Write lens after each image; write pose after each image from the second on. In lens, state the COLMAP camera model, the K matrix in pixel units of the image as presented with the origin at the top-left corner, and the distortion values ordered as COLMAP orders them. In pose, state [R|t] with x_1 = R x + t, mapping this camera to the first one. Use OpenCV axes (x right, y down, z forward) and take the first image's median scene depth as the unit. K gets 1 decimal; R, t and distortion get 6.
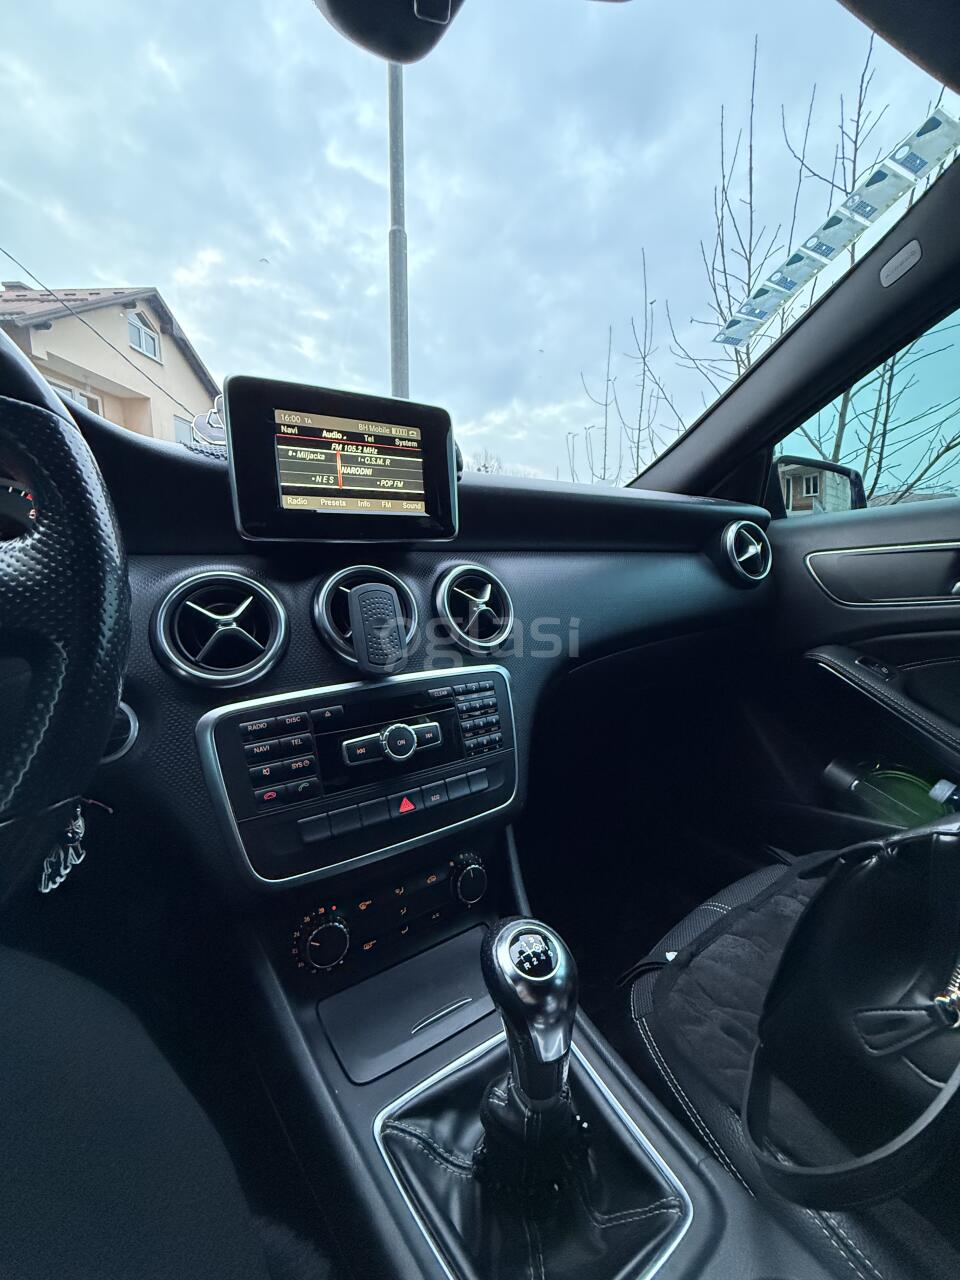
lens RADIAL K [[505.7, 0, 476.7], [0, 505.7, 644.5], [0, 0, 1]] dist [-0.002691, -0.000142]
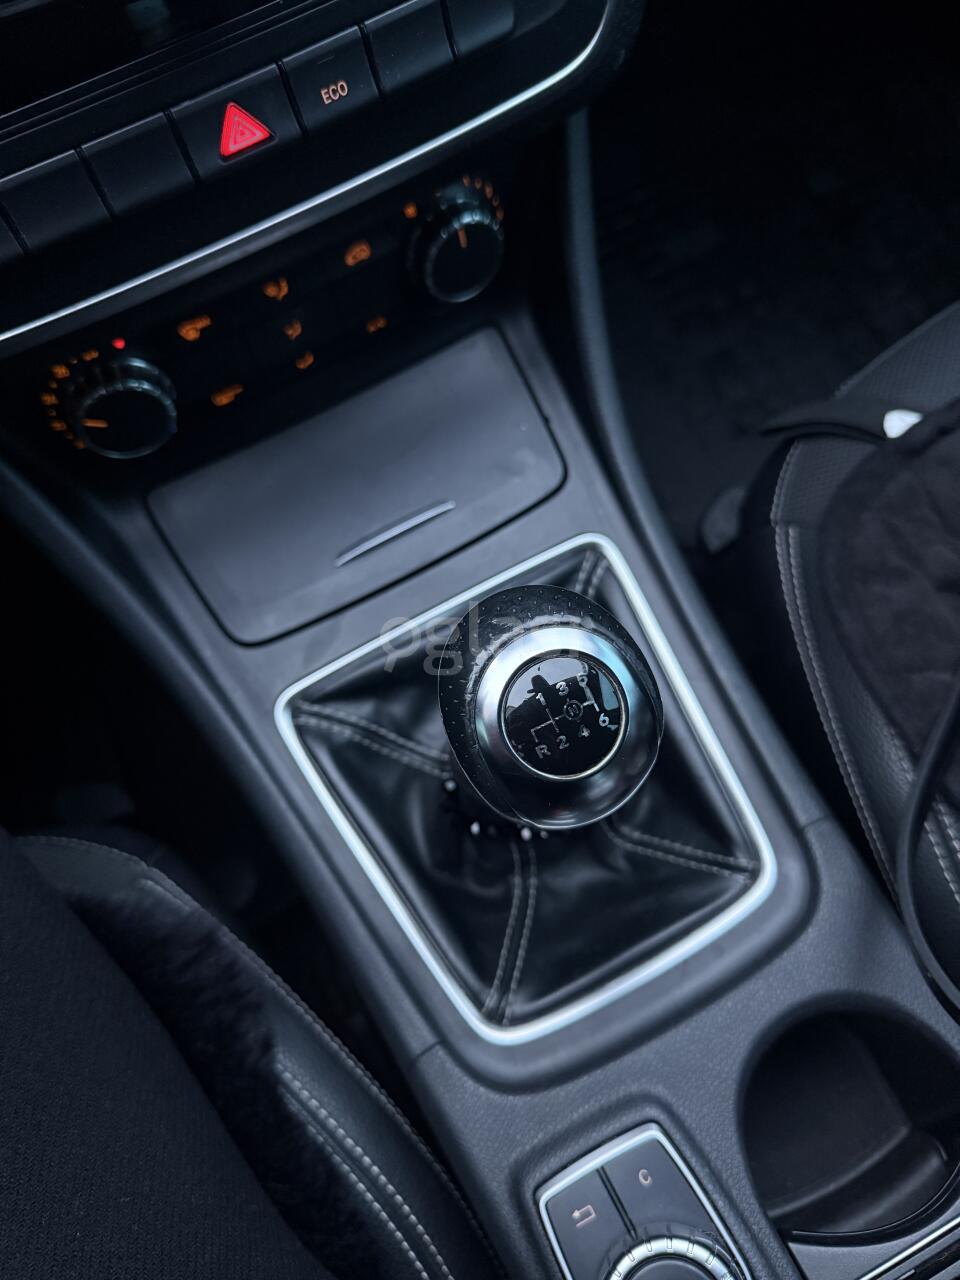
lens RADIAL K [[944.2, 0, 475.6], [0, 944.2, 636.6], [0, 0, 1]] dist [-0.028434, 0.001735]
pose [[0.997982, 0.060649, -0.018827, 0.033586], [-0.008340, 0.419072, 0.907915, -0.070529], [0.062954, -0.905925, 0.418732, 0.474760]]
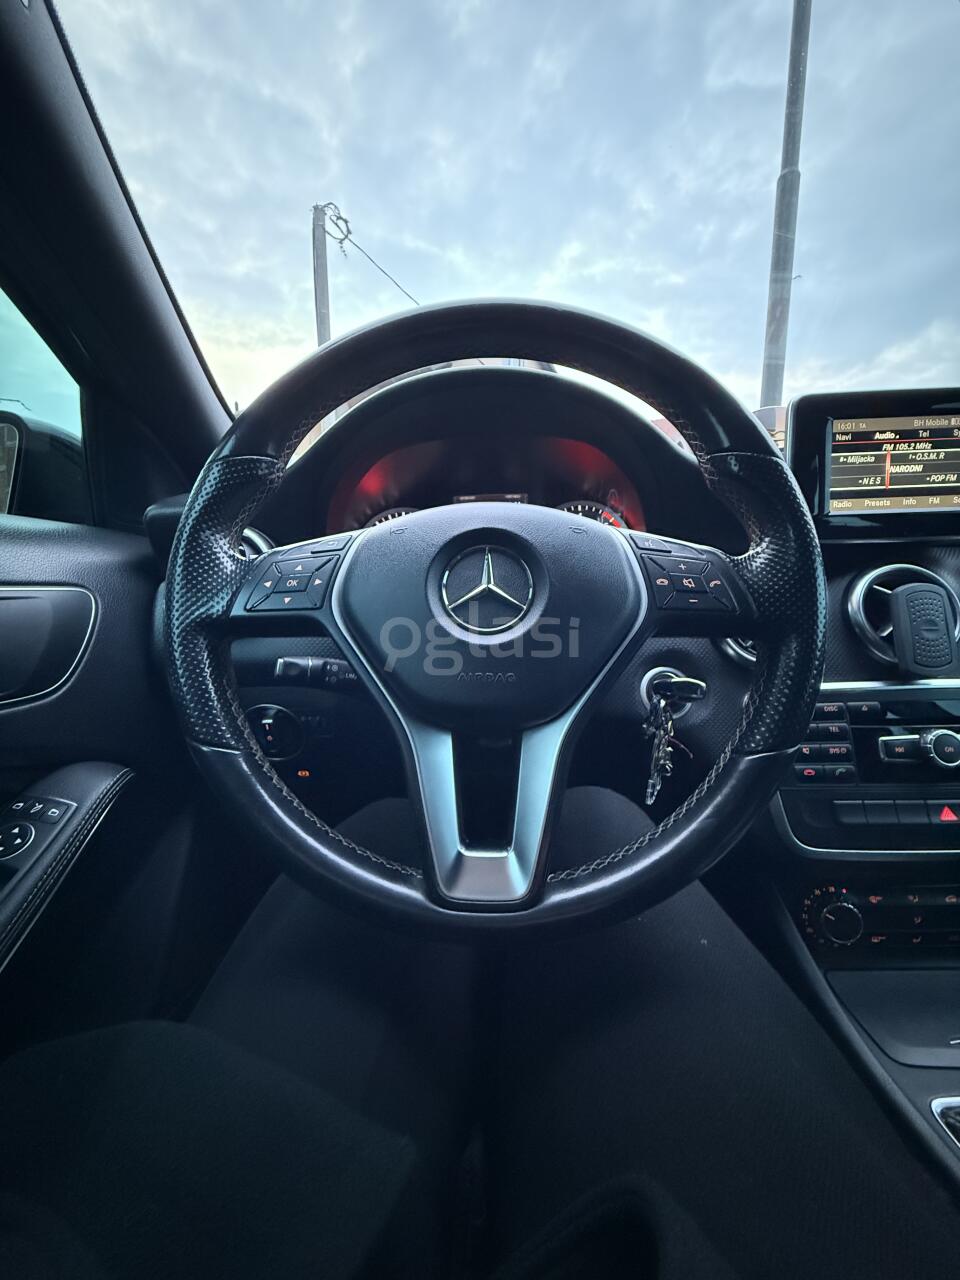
lens RADIAL K [[505.7, 0, 486.0], [0, 505.7, 643.6], [0, 0, 1]] dist [-0.002691, -0.000142]
pose [[0.824881, 0.090559, -0.558005, -0.349989], [-0.078852, 0.995868, 0.045056, 0.017920], [0.559780, 0.006834, 0.828613, -0.288557]]
